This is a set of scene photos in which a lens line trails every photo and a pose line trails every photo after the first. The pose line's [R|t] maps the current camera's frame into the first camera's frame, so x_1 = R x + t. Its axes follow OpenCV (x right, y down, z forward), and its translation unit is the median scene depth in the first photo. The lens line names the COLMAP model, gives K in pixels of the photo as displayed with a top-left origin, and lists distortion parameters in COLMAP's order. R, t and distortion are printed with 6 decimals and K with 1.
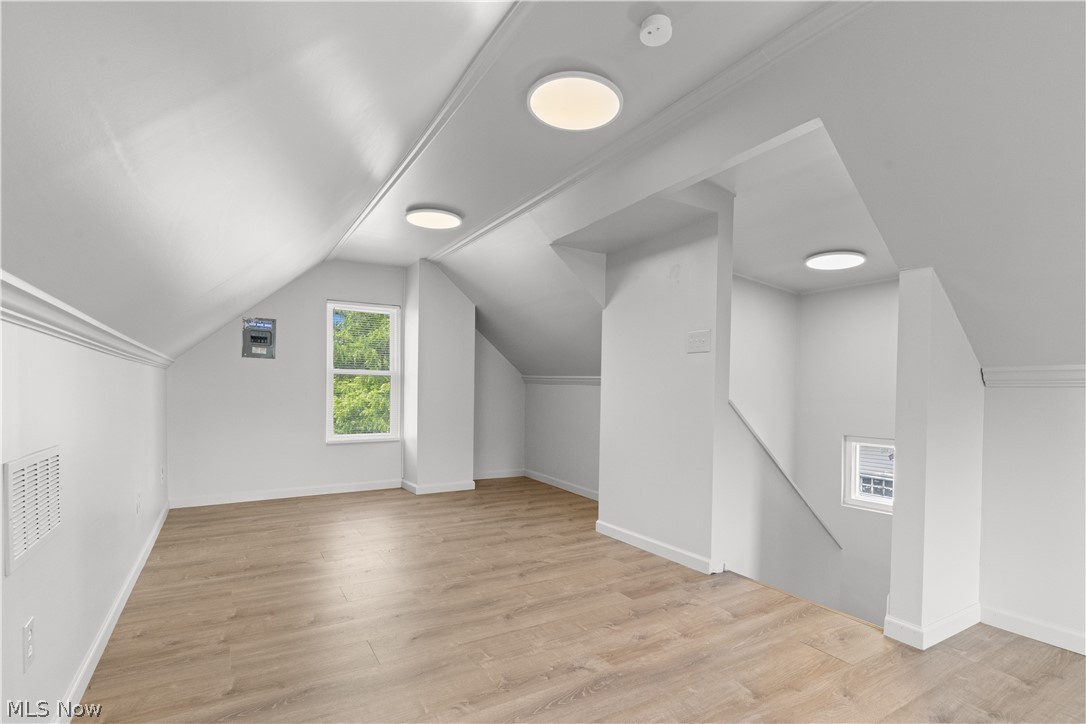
lens RADIAL K [[517.7, 0, 540.6], [0, 517.7, 397.8], [0, 0, 1]] dist [0.010157, -0.000477]
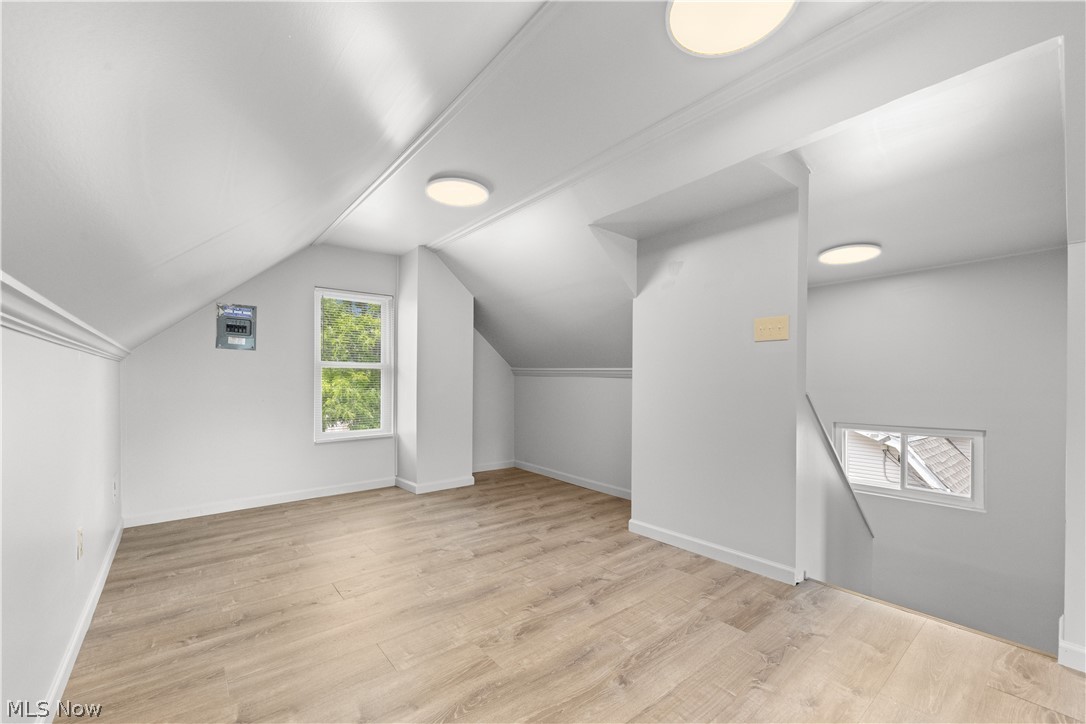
lens RADIAL K [[436.7, 0, 536.8], [0, 436.7, 380.8], [0, 0, 1]] dist [0.007688, -0.003025]
pose [[0.989933, -0.008889, 0.141259, -0.165477], [0.011054, 0.999833, -0.014551, -0.007445], [-0.141106, 0.015966, 0.989866, 0.220769]]
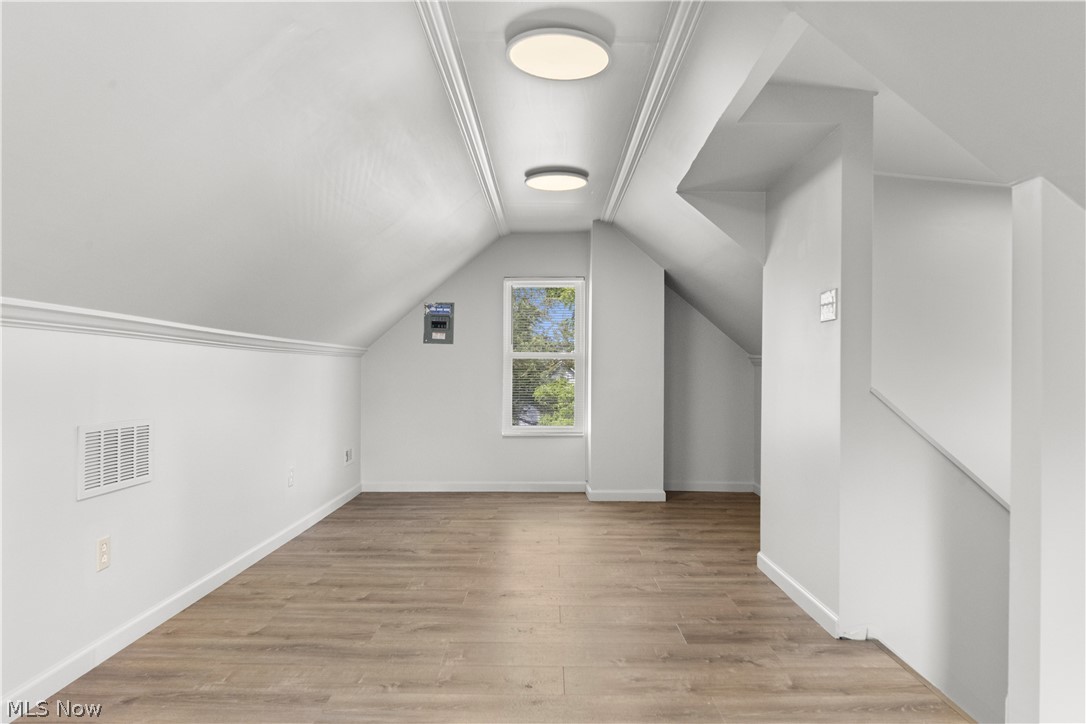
lens RADIAL K [[700.6, 0, 542.0], [0, 700.6, 361.8], [0, 0, 1]] dist [0.016555, -0.001089]
pose [[0.854958, -0.015941, -0.518452, 0.354965], [-0.002278, 0.999403, -0.034486, 0.001870], [0.518692, 0.030665, 0.854411, -0.018593]]
